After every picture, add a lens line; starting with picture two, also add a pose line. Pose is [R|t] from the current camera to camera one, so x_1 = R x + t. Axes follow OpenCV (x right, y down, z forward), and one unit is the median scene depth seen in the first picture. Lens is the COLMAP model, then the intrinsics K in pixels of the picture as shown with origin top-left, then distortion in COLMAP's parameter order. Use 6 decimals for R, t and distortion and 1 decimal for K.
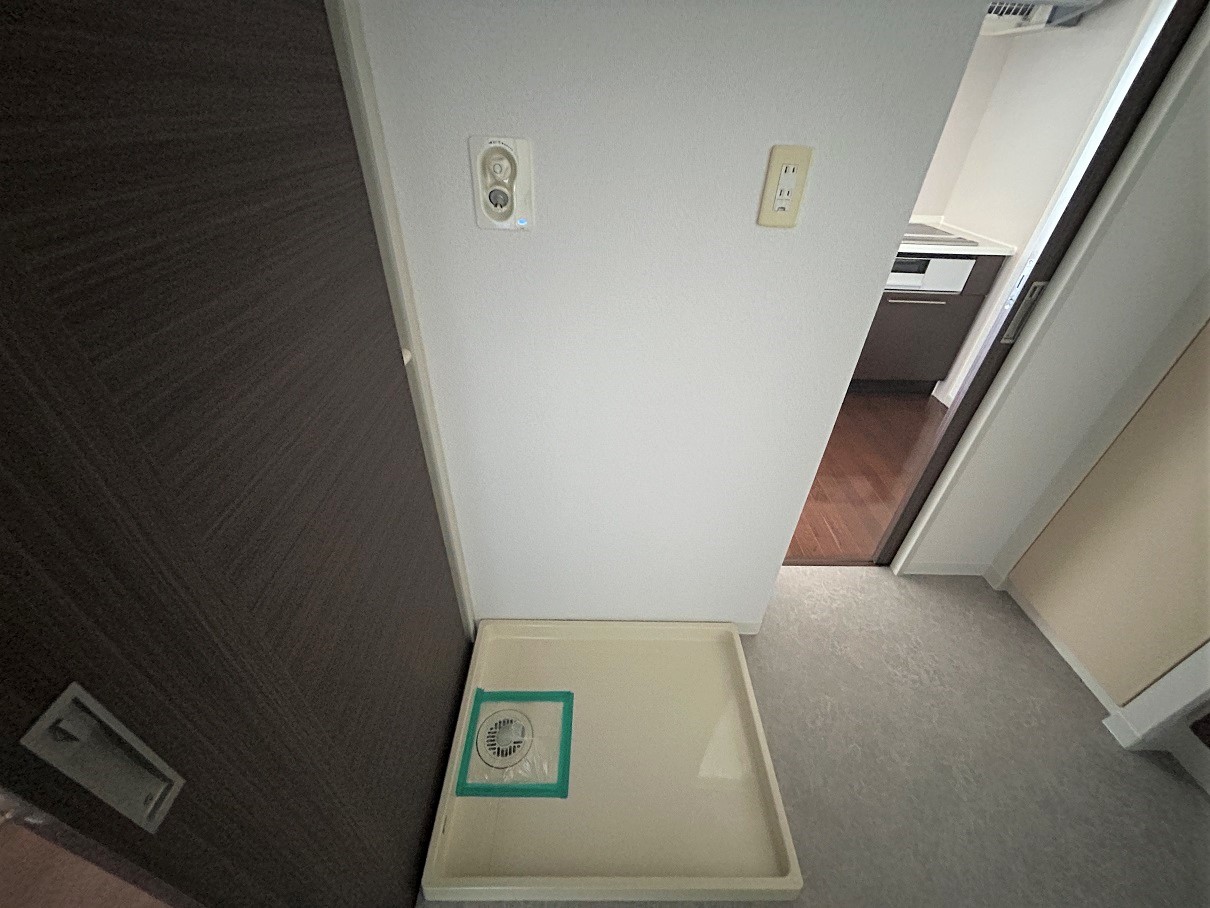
lens RADIAL K [[493.0, 0, 604.6], [0, 493.0, 446.5], [0, 0, 1]] dist [0.000640, -0.000432]
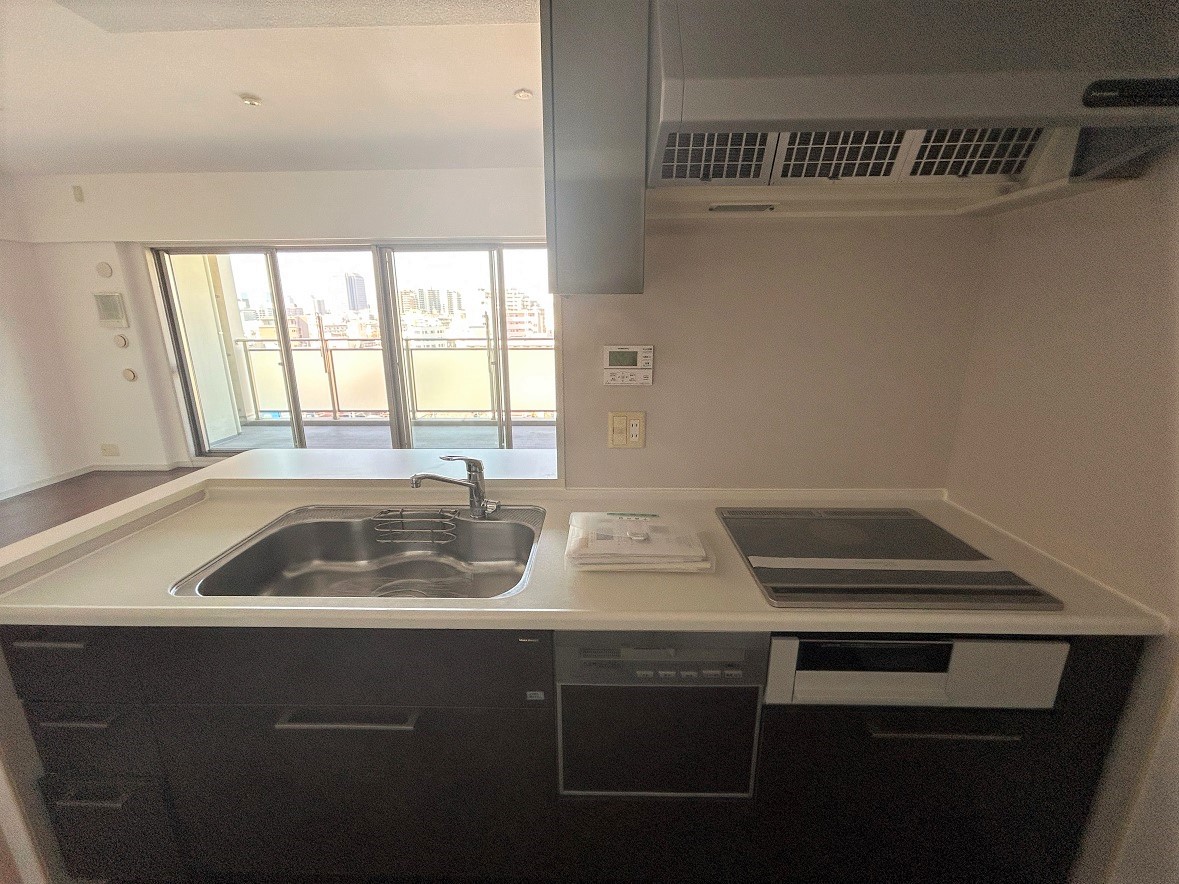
lens RADIAL K [[480.4, 0, 593.1], [0, 480.4, 436.8], [0, 0, 1]] dist [0.000640, -0.000432]
pose [[0.997954, -0.037520, -0.051776, 0.447132], [0.016136, 0.931308, -0.363874, -0.460287], [0.061872, 0.362294, 0.930008, 0.628341]]
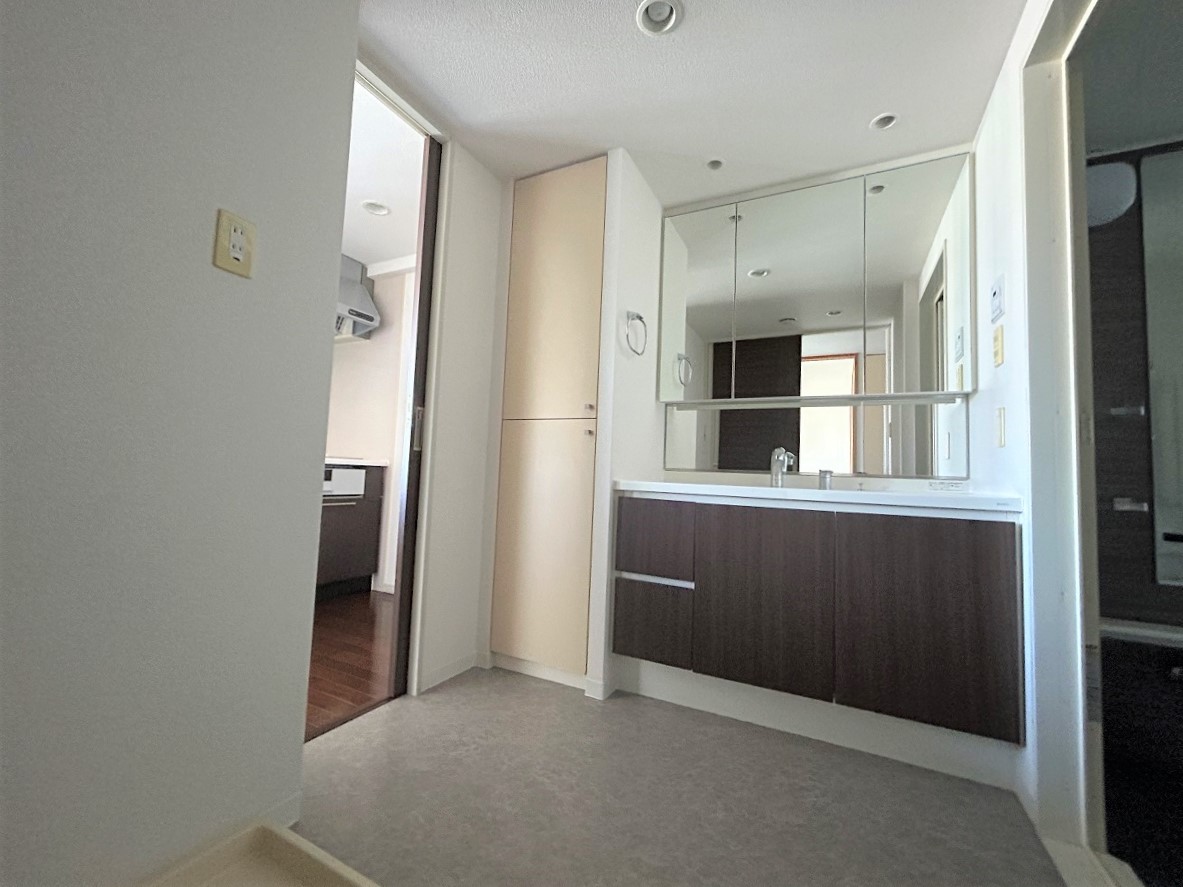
lens RADIAL K [[482.0, 0, 596.7], [0, 482.0, 440.8], [0, 0, 1]] dist [0.000640, -0.000432]
pose [[0.455575, 0.037550, 0.889405, -0.109194], [0.503988, 0.812687, -0.292466, 0.269454], [-0.733790, 0.581489, 0.351315, 0.081080]]
